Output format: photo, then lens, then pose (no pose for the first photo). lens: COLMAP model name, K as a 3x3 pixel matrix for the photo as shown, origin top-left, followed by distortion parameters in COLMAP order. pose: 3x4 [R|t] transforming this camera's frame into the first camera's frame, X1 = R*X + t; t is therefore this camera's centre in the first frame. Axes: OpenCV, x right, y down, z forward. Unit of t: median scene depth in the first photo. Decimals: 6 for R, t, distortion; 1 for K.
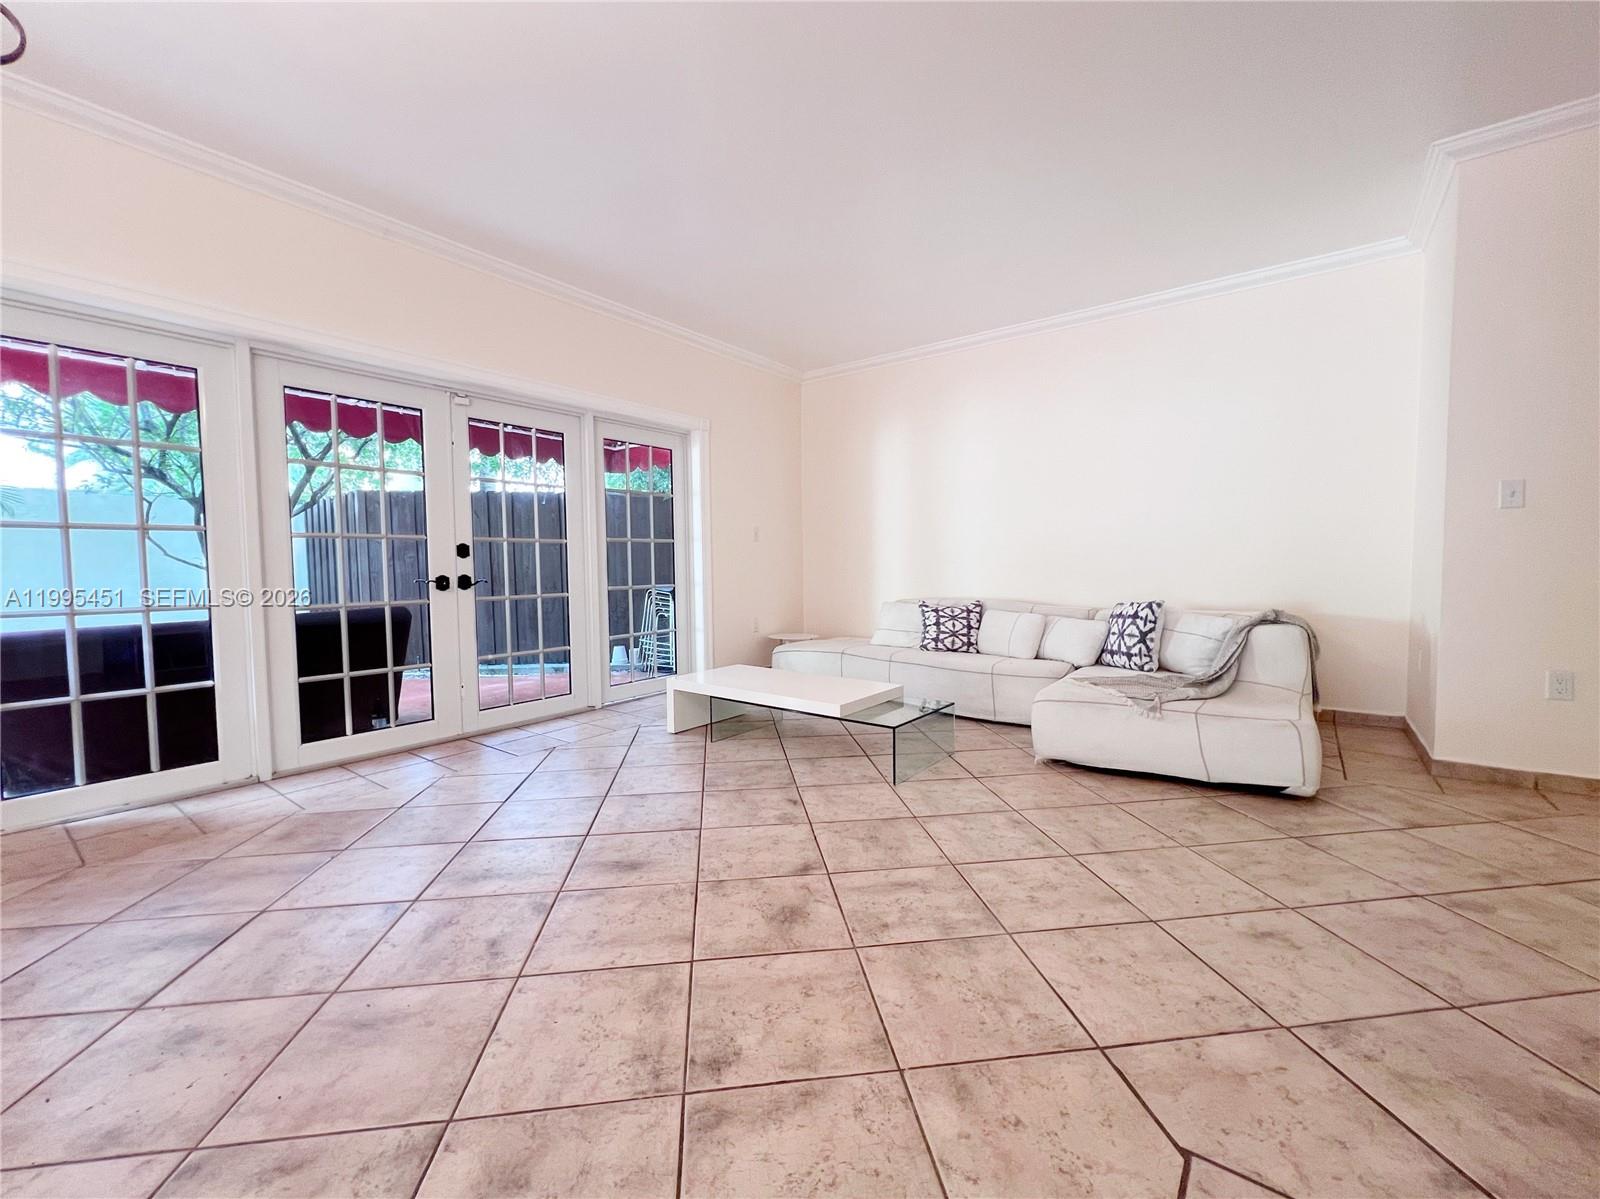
lens RADIAL K [[646.2, 0, 803.2], [0, 646.2, 597.1], [0, 0, 1]] dist [-0.001796, -0.000196]
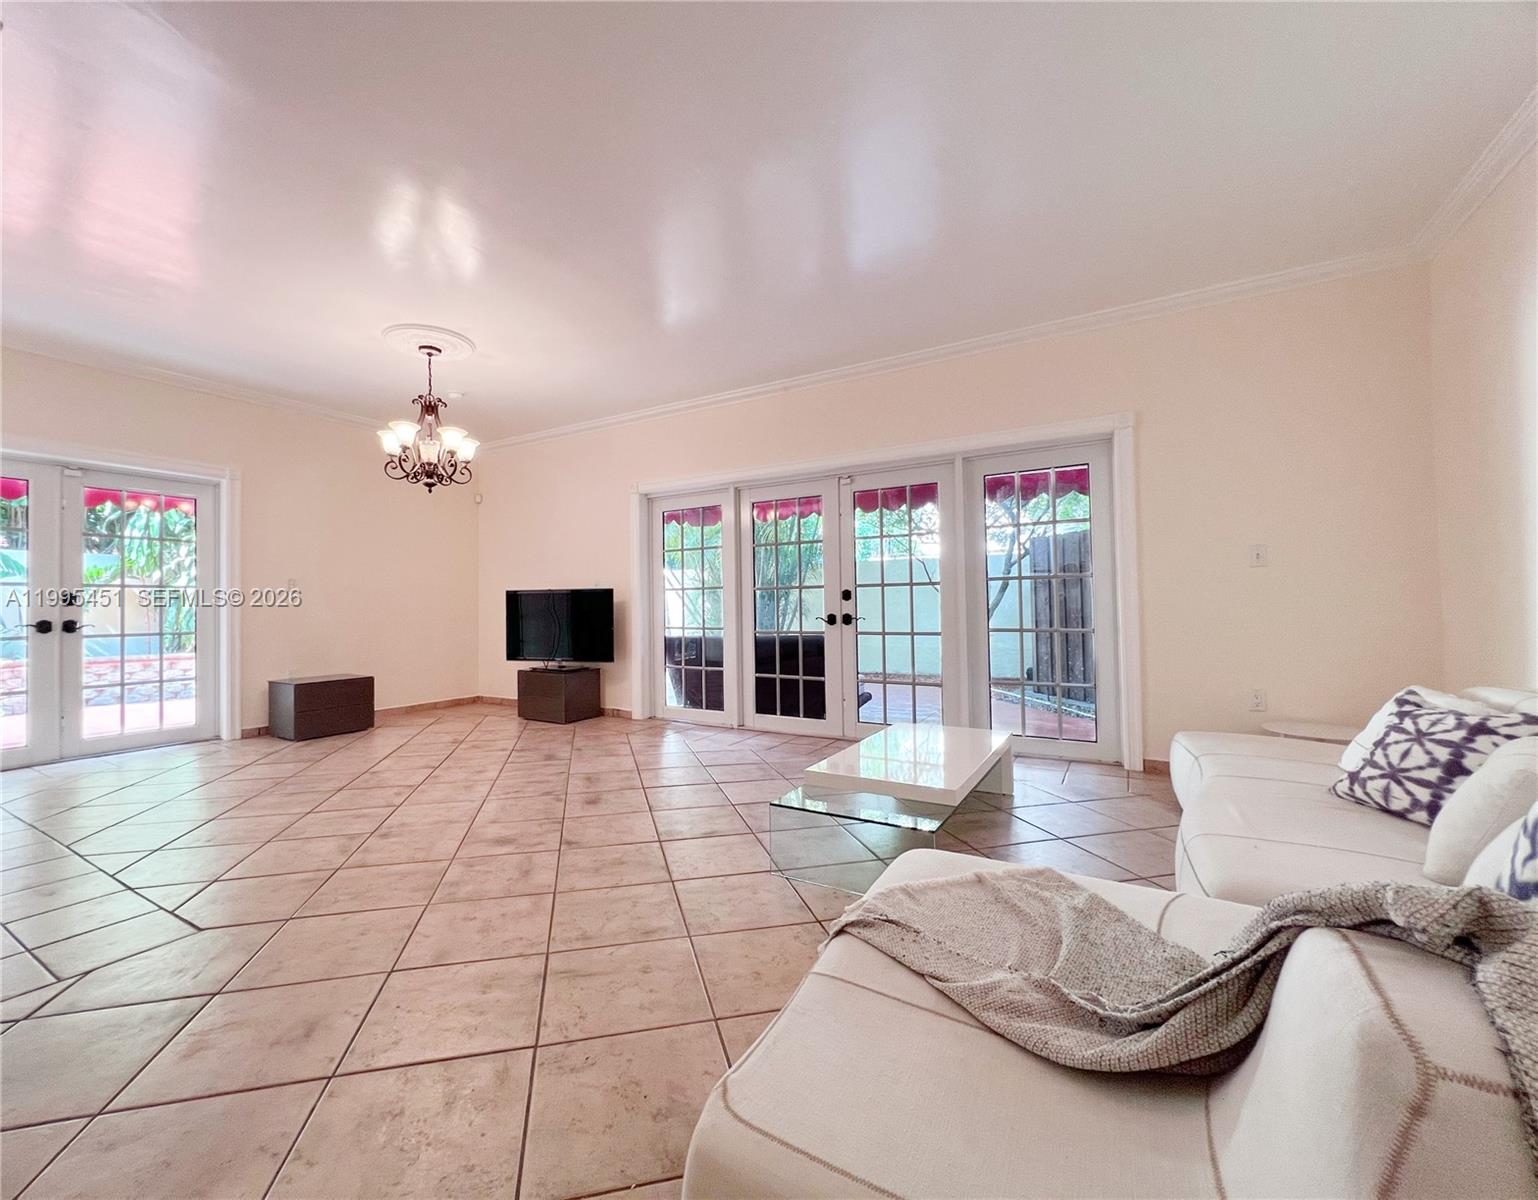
lens RADIAL K [[661.0, 0, 764.8], [0, 661.0, 599.8], [0, 0, 1]] dist [-0.000502, 0.000616]
pose [[0.107188, -0.004186, -0.994230, 0.918811], [-0.040631, 0.999137, -0.008587, -0.052497], [0.993408, 0.041317, 0.106925, 0.813571]]
